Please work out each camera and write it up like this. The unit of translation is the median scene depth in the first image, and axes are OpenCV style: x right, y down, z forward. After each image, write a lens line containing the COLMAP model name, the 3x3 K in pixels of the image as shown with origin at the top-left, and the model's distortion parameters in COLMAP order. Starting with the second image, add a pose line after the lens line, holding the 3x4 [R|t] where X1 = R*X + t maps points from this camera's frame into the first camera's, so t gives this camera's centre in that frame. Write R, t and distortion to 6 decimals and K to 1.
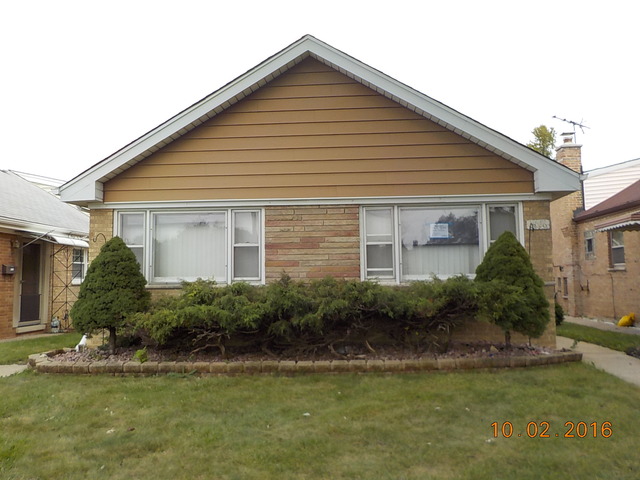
lens RADIAL K [[584.3, 0, 319.1], [0, 584.3, 225.9], [0, 0, 1]] dist [-0.004143, -0.011242]
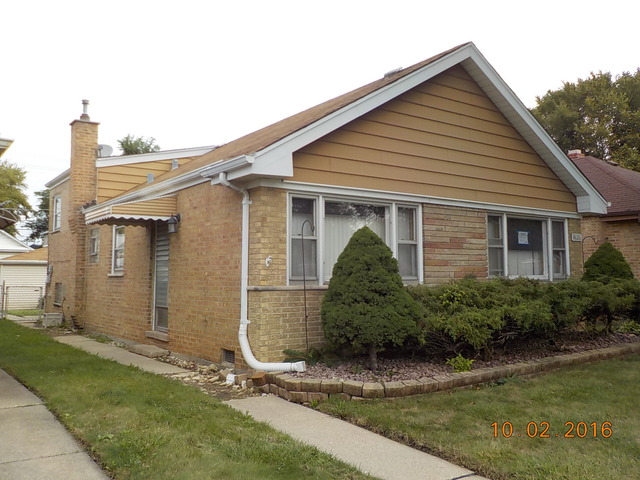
lens RADIAL K [[584.3, 0, 319.1], [0, 584.3, 225.9], [0, 0, 1]] dist [-0.004143, -0.011242]
pose [[0.760311, 0.063108, 0.646487, -0.862578], [-0.068052, 0.997531, -0.017343, 0.032785], [-0.645985, -0.030809, 0.762728, 0.373553]]
